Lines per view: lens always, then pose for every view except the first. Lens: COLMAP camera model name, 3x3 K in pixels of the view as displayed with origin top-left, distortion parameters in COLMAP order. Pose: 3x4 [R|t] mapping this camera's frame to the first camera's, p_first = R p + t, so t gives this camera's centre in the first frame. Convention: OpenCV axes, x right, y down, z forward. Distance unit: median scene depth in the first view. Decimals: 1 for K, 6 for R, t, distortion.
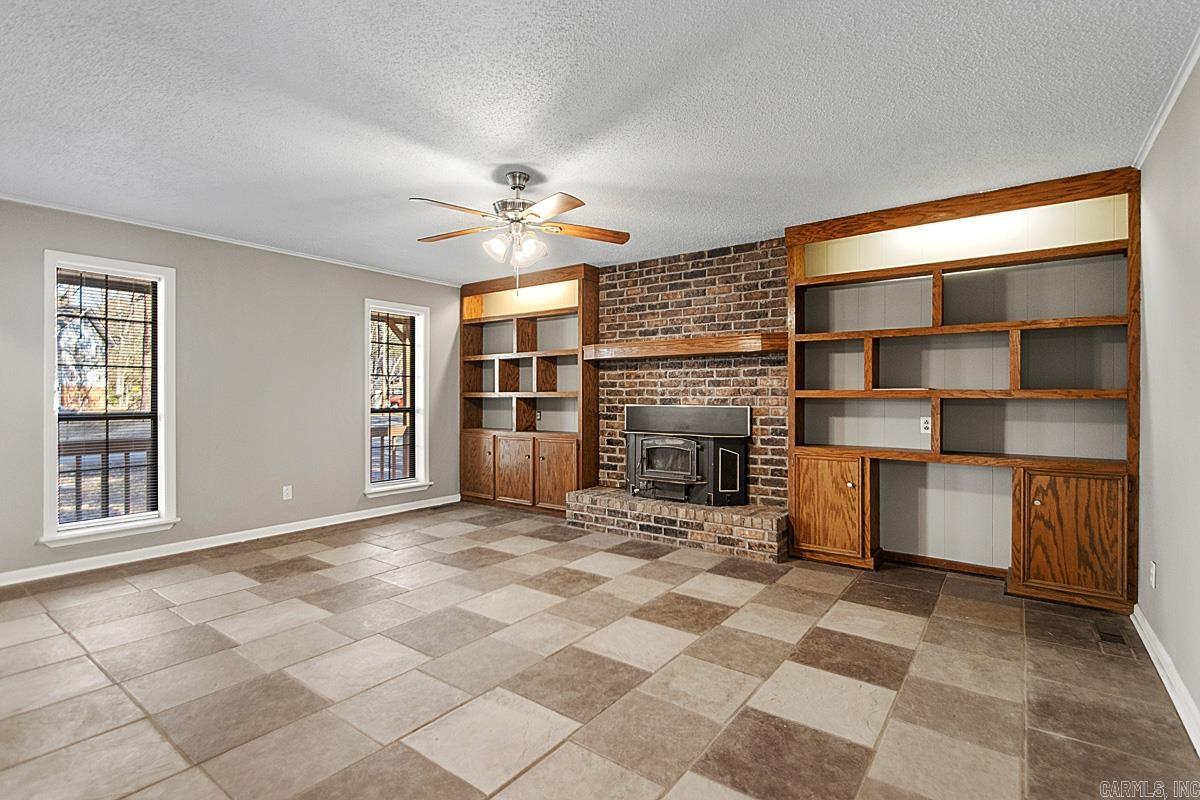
lens RADIAL K [[568.1, 0, 601.4], [0, 568.1, 398.5], [0, 0, 1]] dist [0.013371, -0.010241]
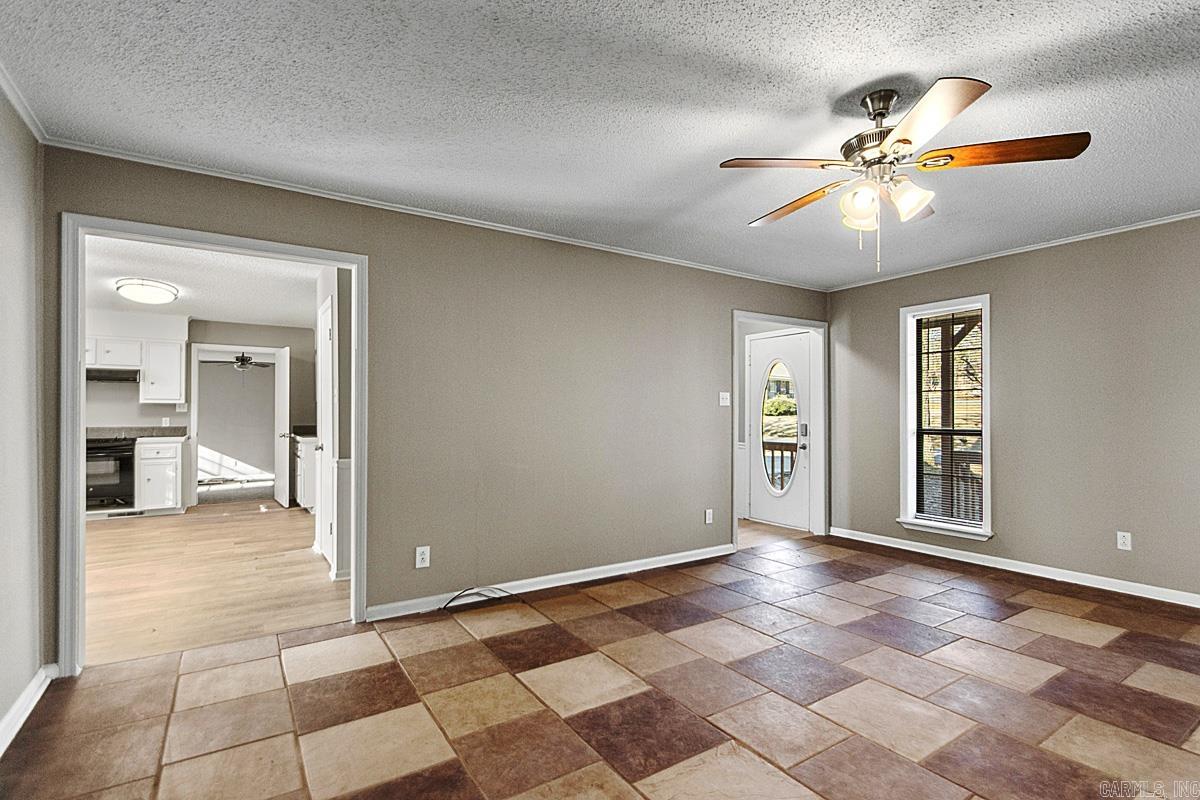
lens RADIAL K [[568.1, 0, 622.8], [0, 568.1, 414.5], [0, 0, 1]] dist [0.013371, -0.010241]
pose [[-0.332684, -0.002028, -0.943036, 0.735862], [0.000185, 0.999998, -0.002216, -0.005893], [0.943038, -0.000912, -0.332683, 1.128295]]
